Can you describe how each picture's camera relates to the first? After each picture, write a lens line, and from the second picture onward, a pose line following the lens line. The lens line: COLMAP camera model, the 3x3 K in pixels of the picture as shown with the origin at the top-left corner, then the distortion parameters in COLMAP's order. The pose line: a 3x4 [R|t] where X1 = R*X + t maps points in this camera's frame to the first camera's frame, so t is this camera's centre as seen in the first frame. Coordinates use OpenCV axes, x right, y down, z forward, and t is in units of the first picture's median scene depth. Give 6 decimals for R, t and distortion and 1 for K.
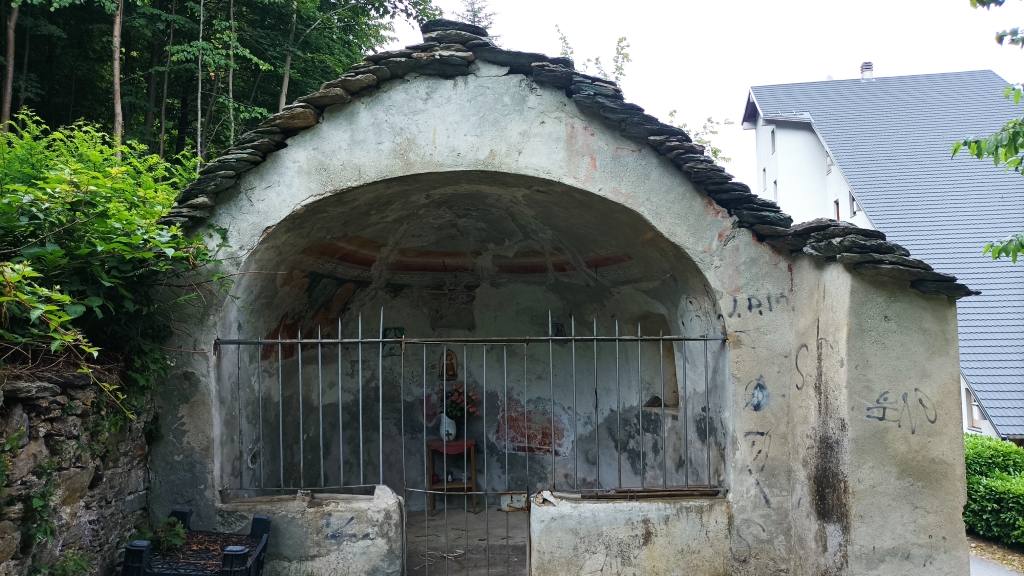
lens RADIAL K [[827.1, 0, 520.4], [0, 827.1, 278.9], [0, 0, 1]] dist [0.084420, -0.010542]
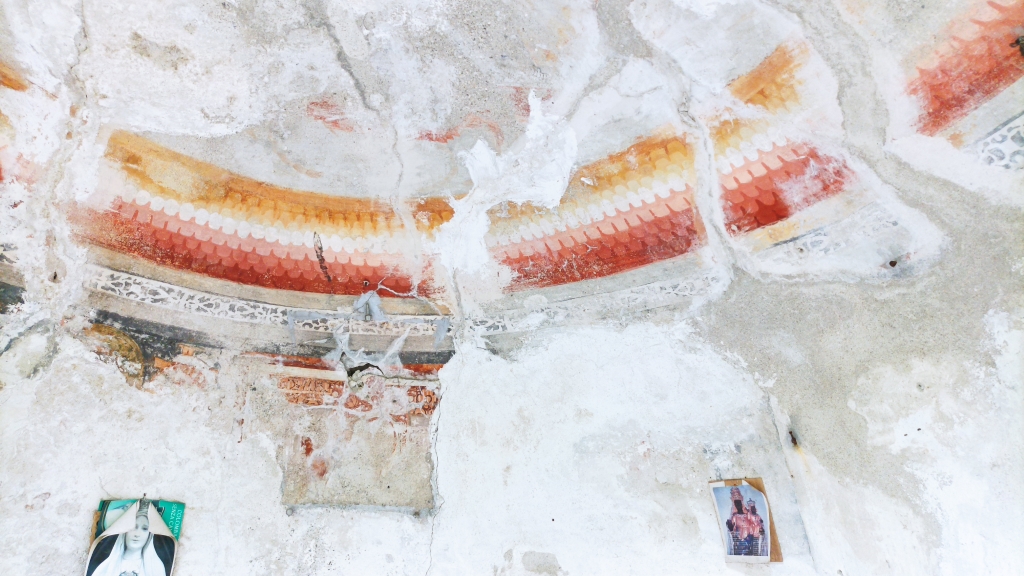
lens RADIAL K [[827.1, 0, 509.3], [0, 827.1, 301.4], [0, 0, 1]] dist [0.084420, -0.010542]
pose [[0.996504, -0.014921, -0.082202, -0.004306], [-0.011757, 0.949087, -0.314794, 0.086815], [0.082714, 0.314660, 0.945594, 0.744541]]
